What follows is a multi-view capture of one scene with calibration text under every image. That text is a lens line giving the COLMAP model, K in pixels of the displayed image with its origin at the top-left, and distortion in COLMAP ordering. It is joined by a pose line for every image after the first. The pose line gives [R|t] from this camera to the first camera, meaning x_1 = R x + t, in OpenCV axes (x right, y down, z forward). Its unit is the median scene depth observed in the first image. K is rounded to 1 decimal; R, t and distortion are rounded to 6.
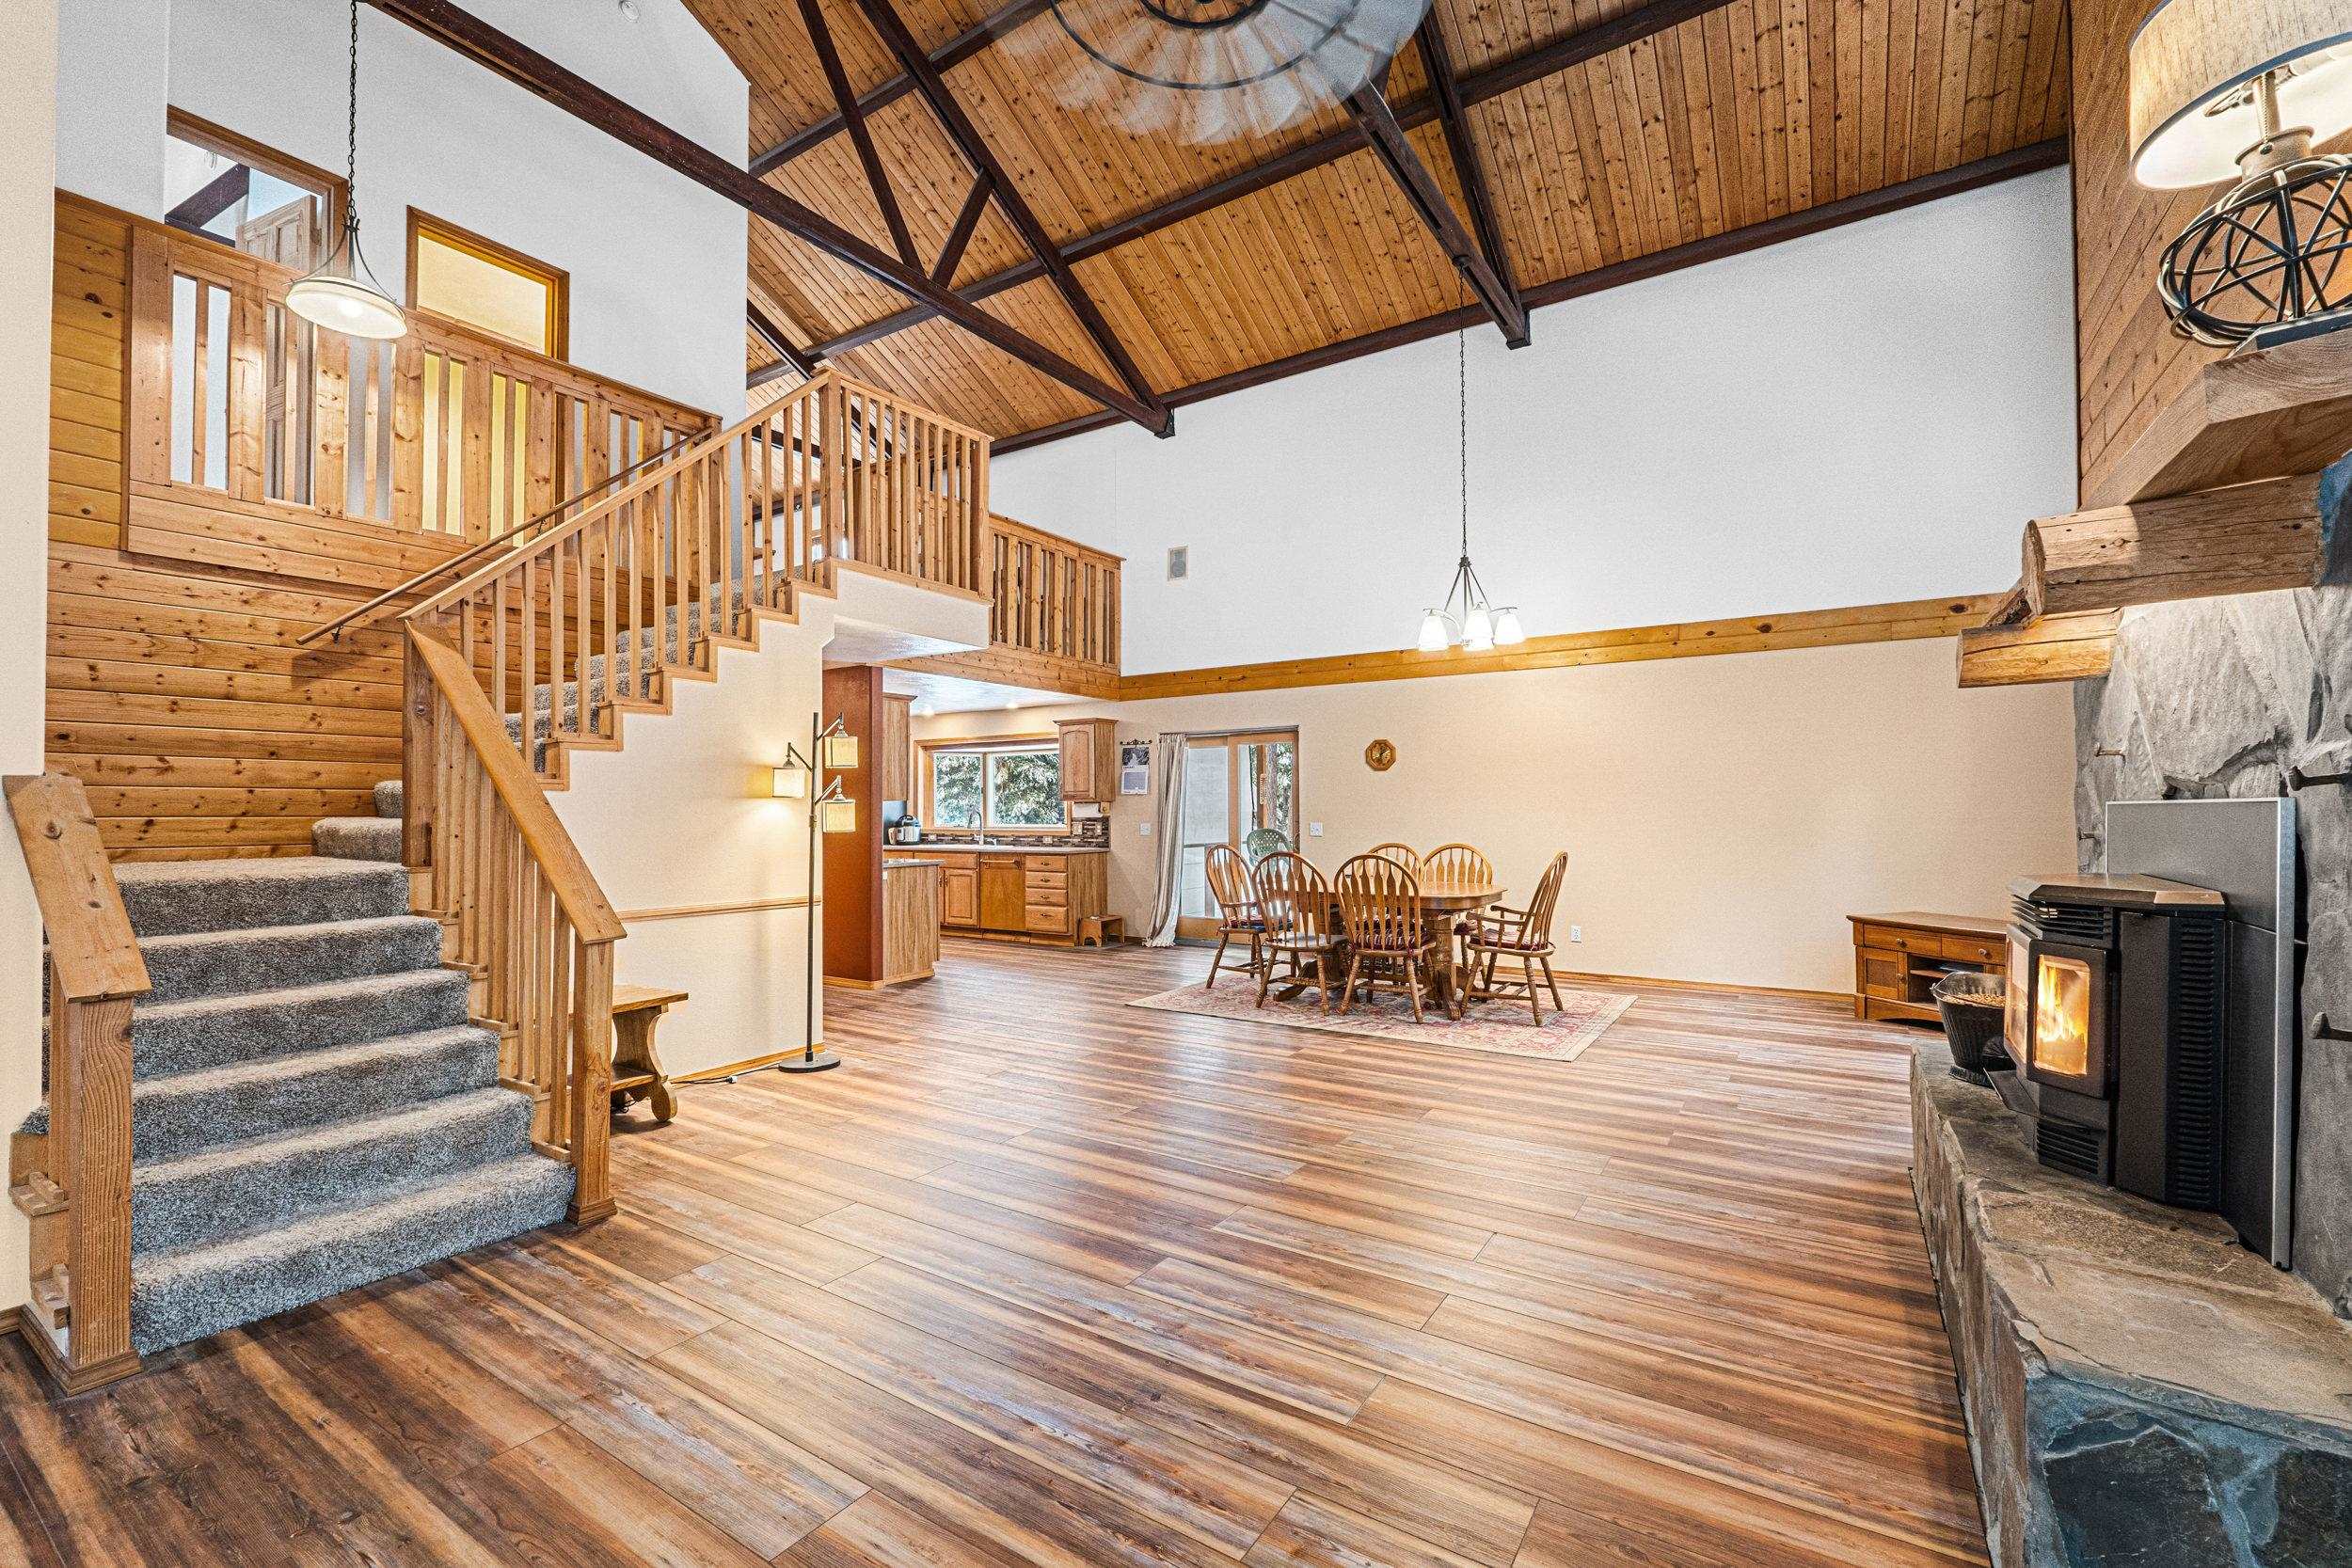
lens RADIAL K [[995.3, 0, 1168.9], [0, 995.3, 797.0], [0, 0, 1]] dist [-0.002646, -0.000660]
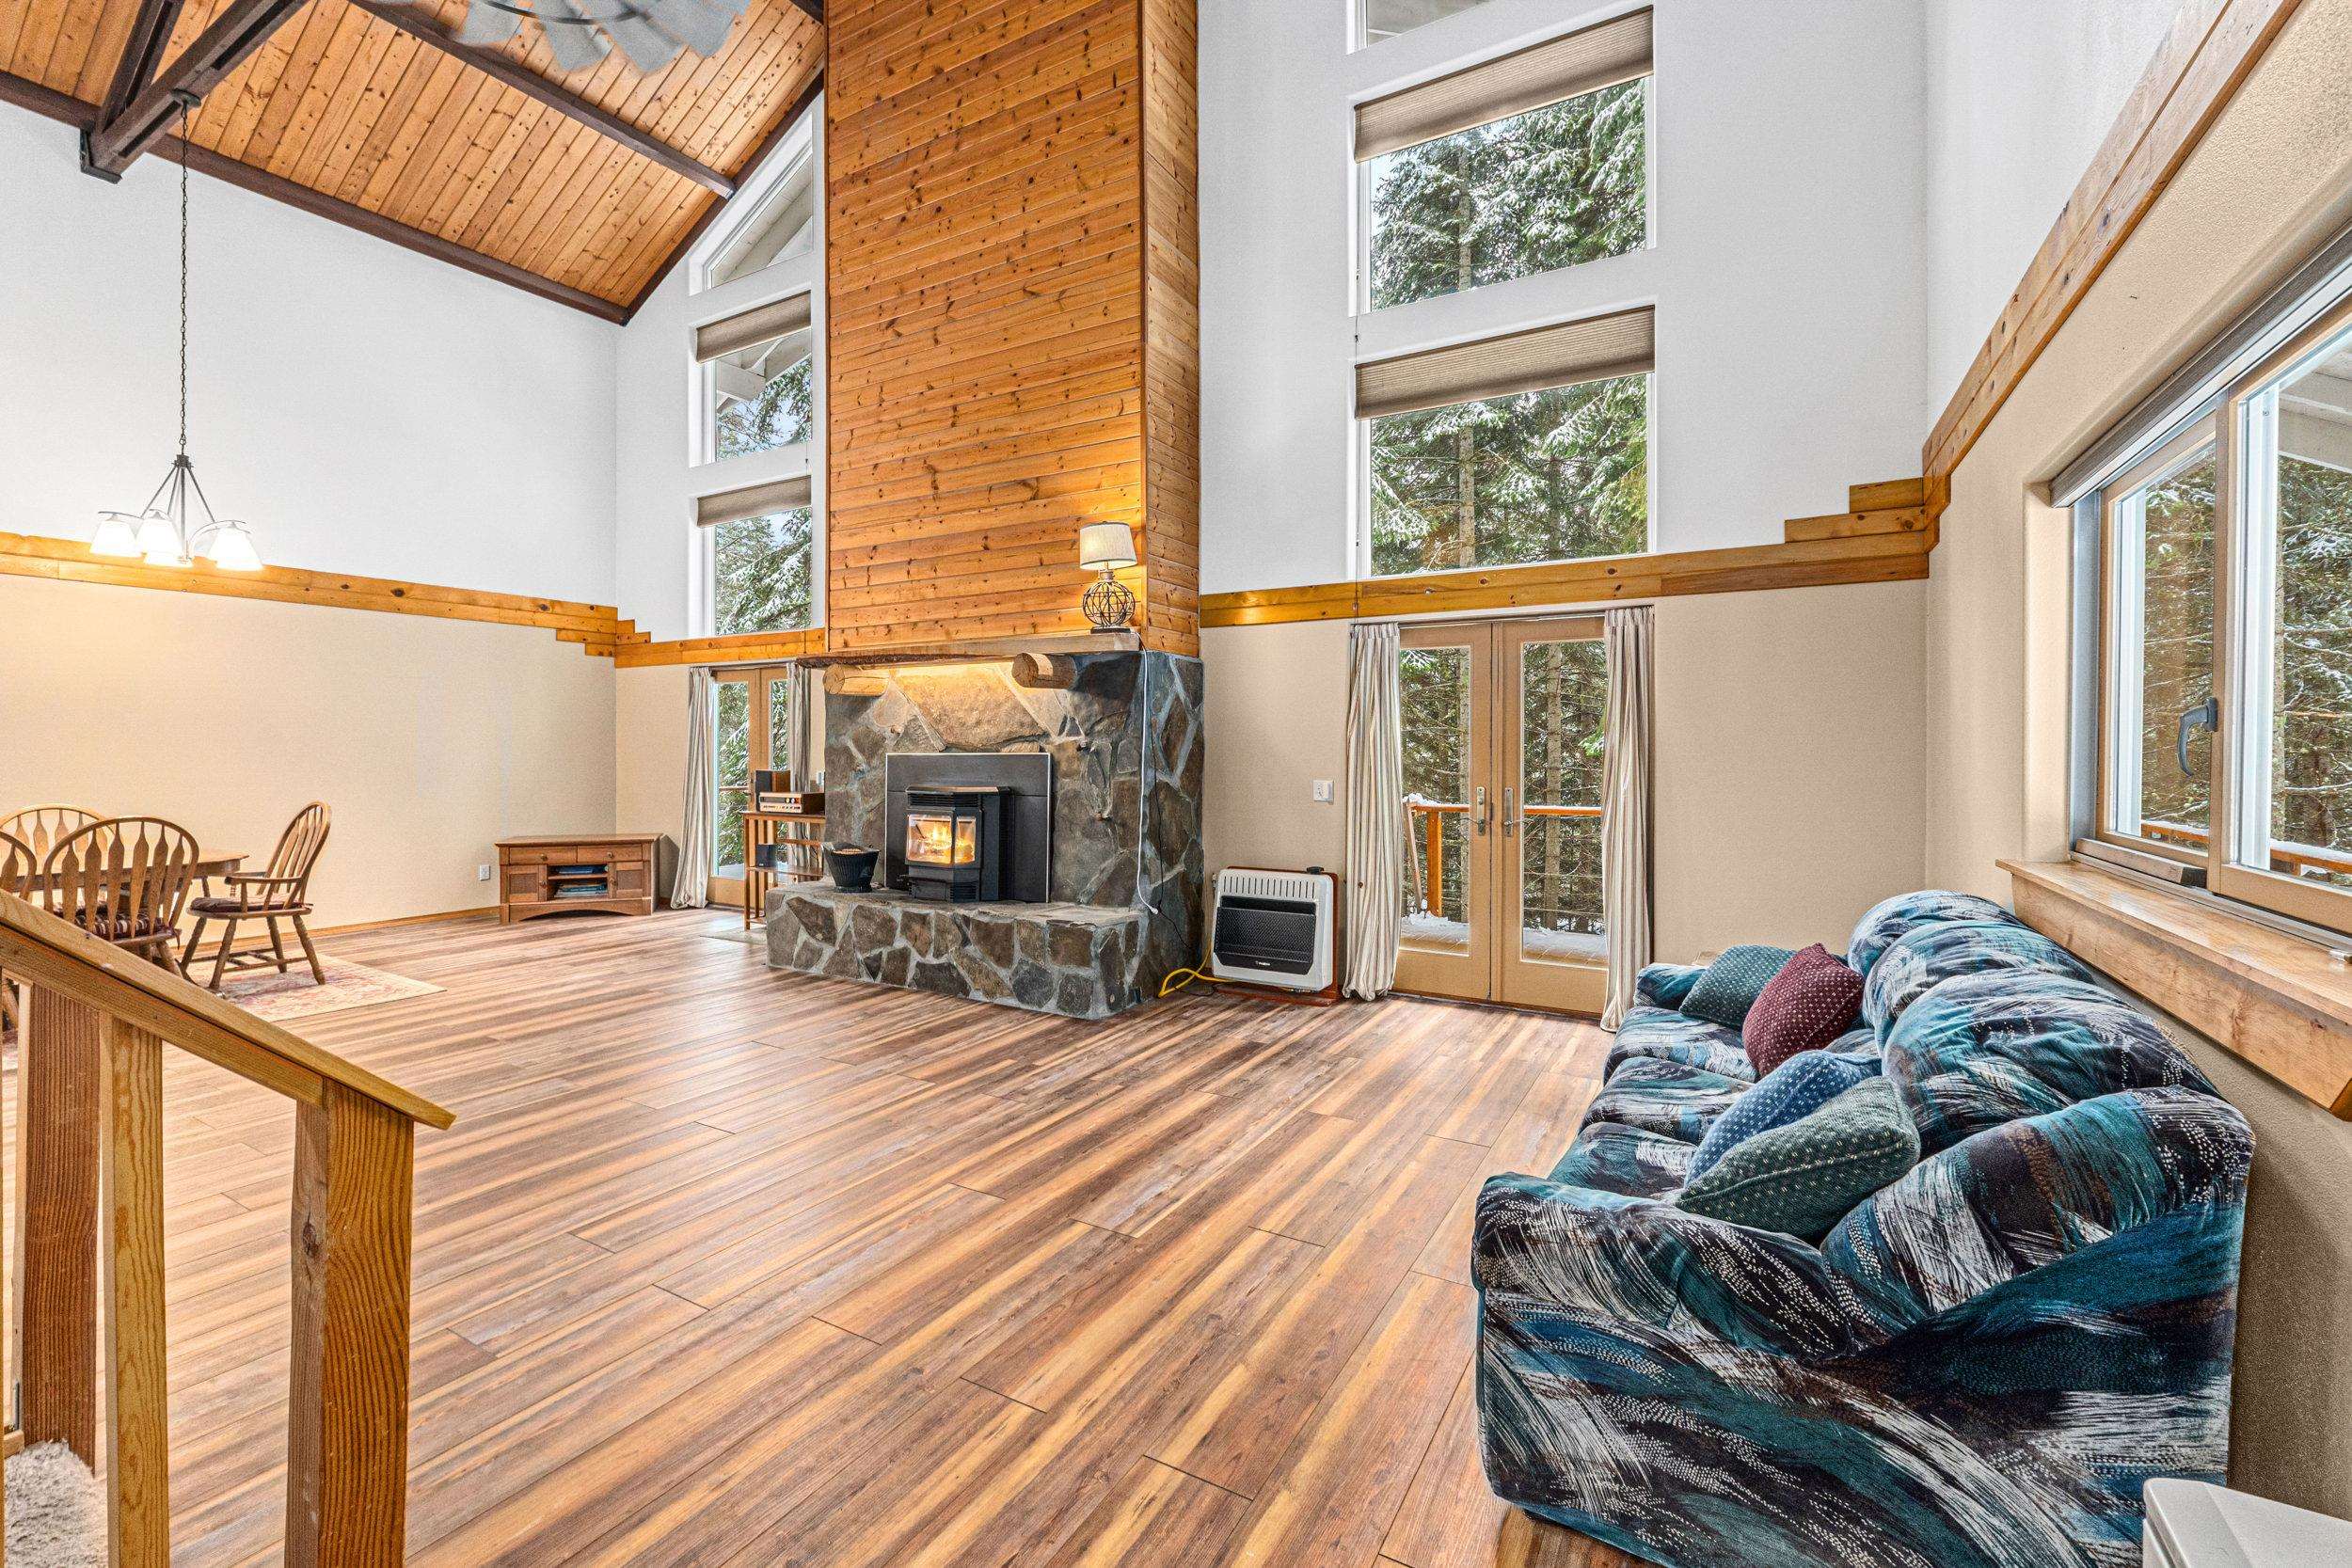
lens RADIAL K [[996.2, 0, 1152.4], [0, 996.2, 758.2], [0, 0, 1]] dist [-0.001855, -0.000351]
pose [[-0.036083, -0.004826, 0.999337, -0.790587], [-0.010985, 0.999930, 0.004433, -0.000865], [-0.999288, -0.010818, -0.036133, 0.303084]]
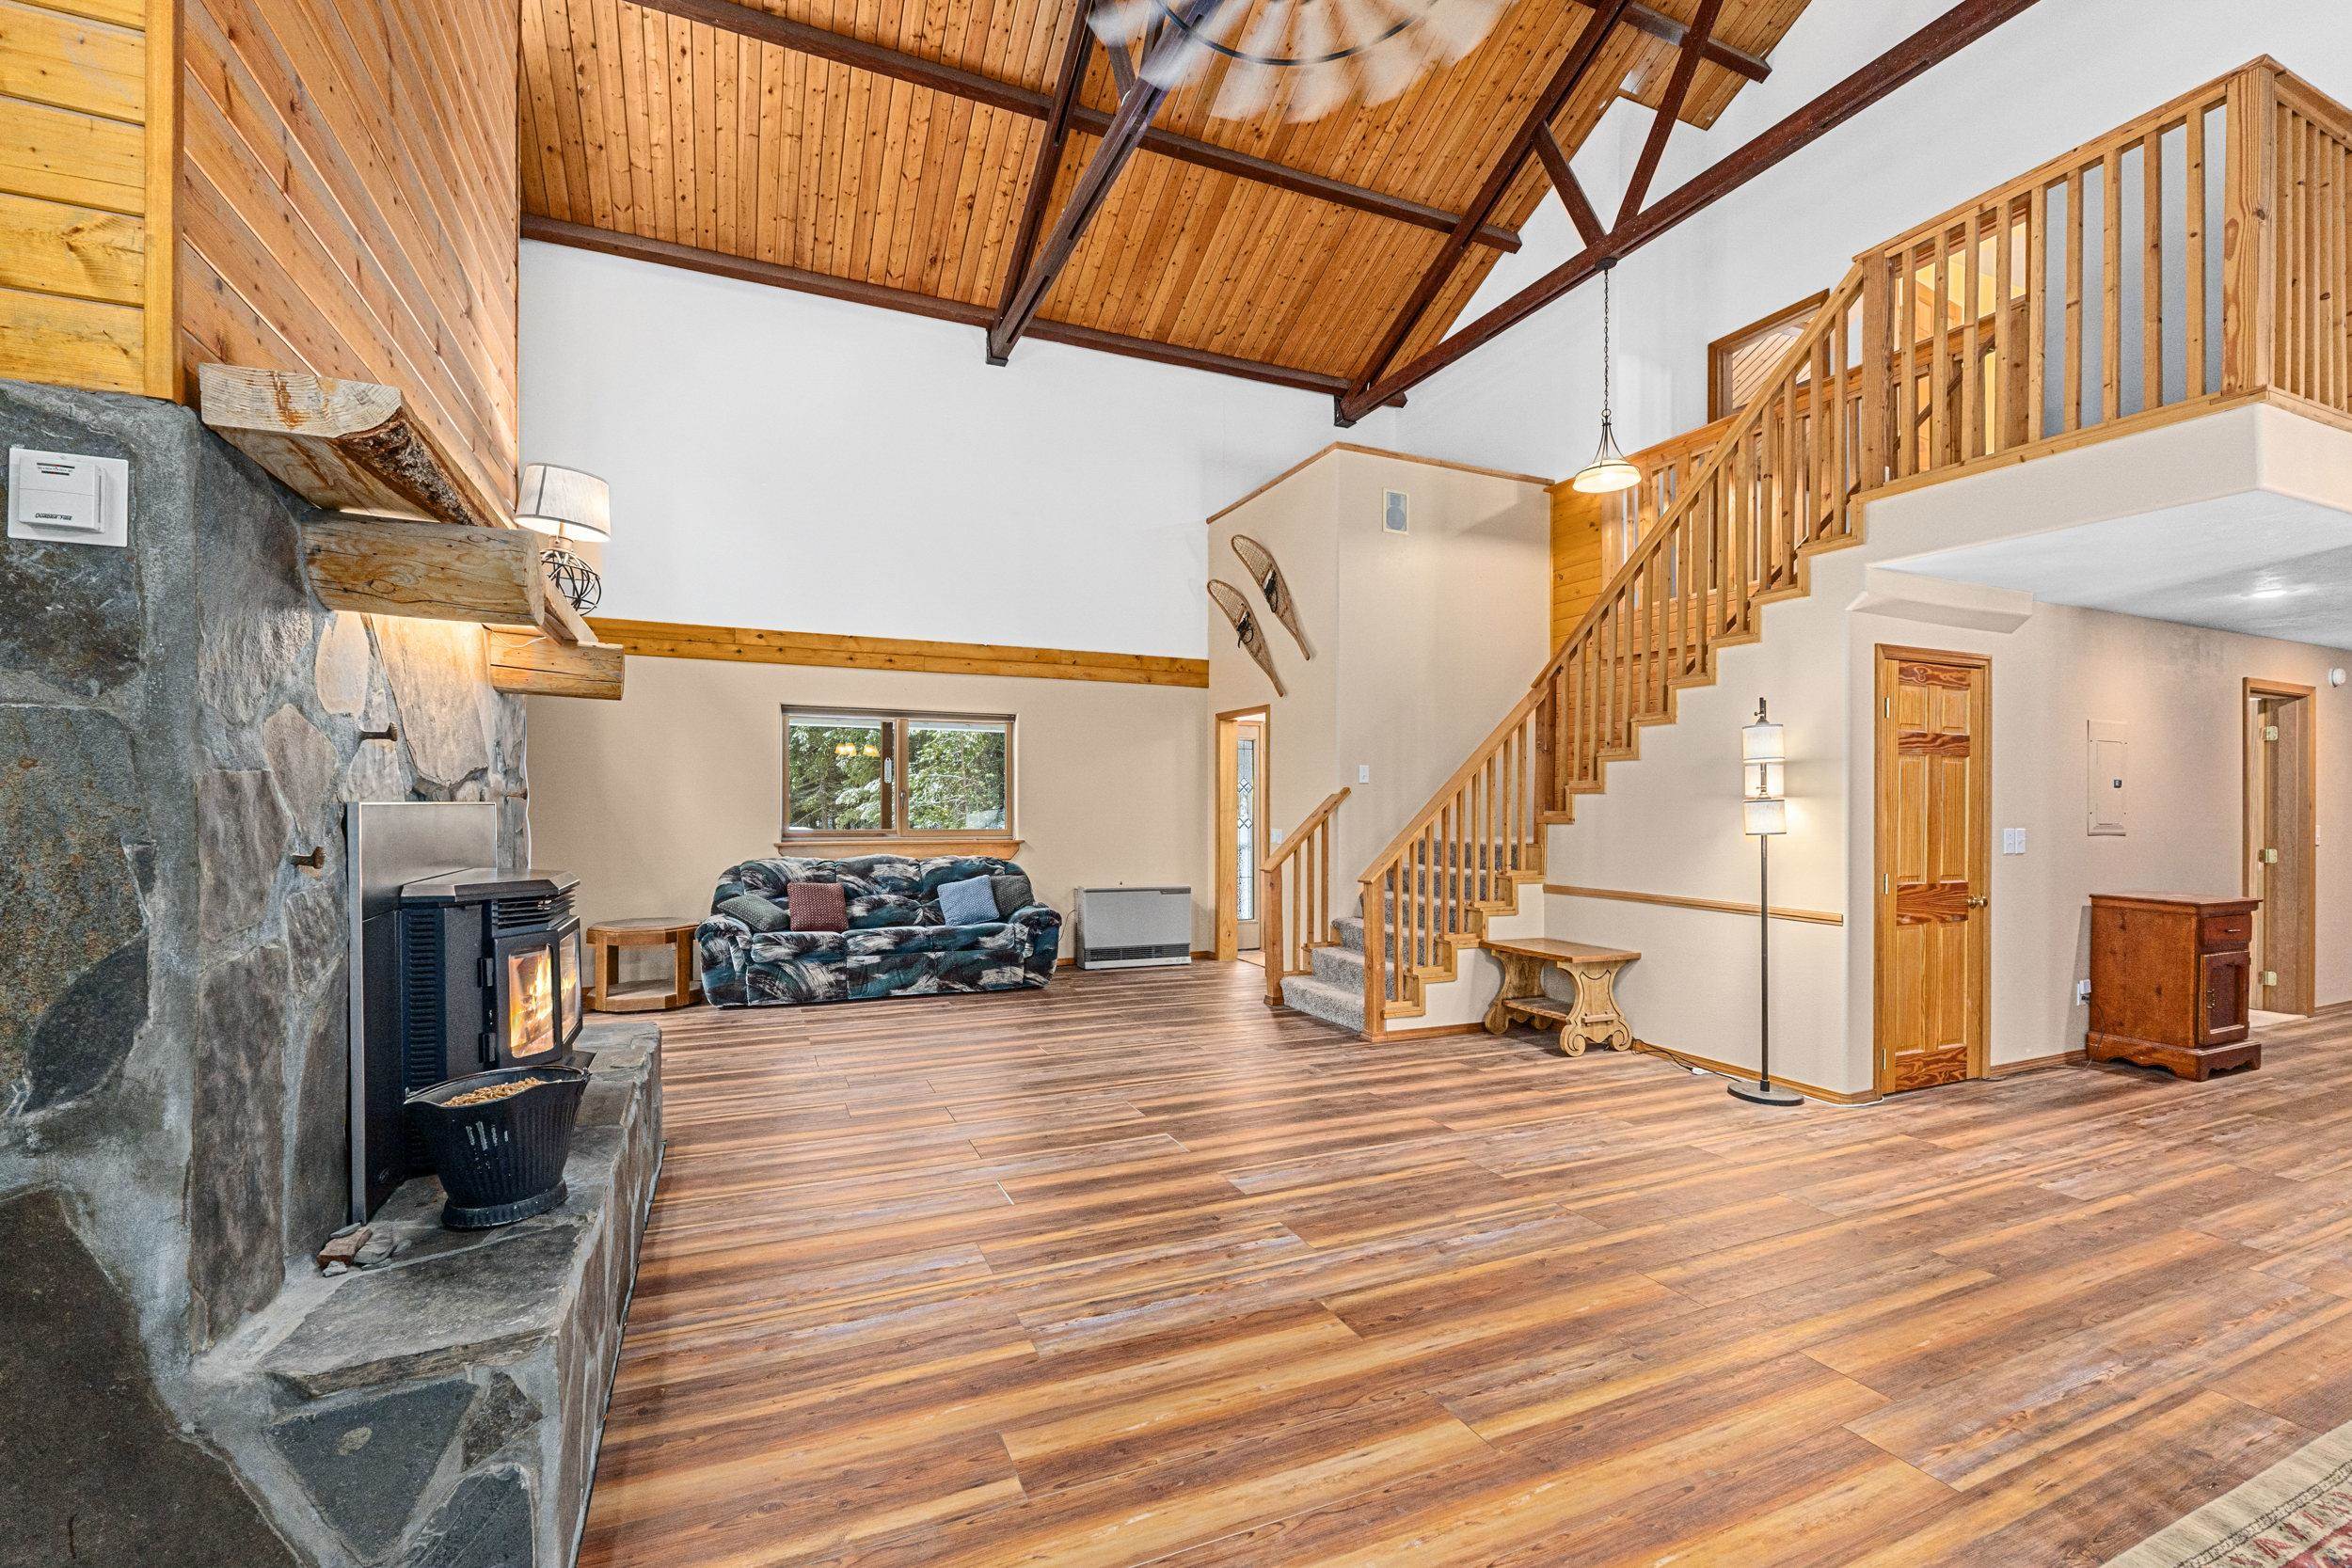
lens RADIAL K [[995.3, 0, 1168.9], [0, 995.3, 797.0], [0, 0, 1]] dist [-0.002646, -0.000660]
pose [[-0.545492, -0.005951, -0.838095, 0.759703], [0.007572, 0.999899, -0.012029, 0.008237], [0.838082, -0.012908, -0.545392, 1.154730]]
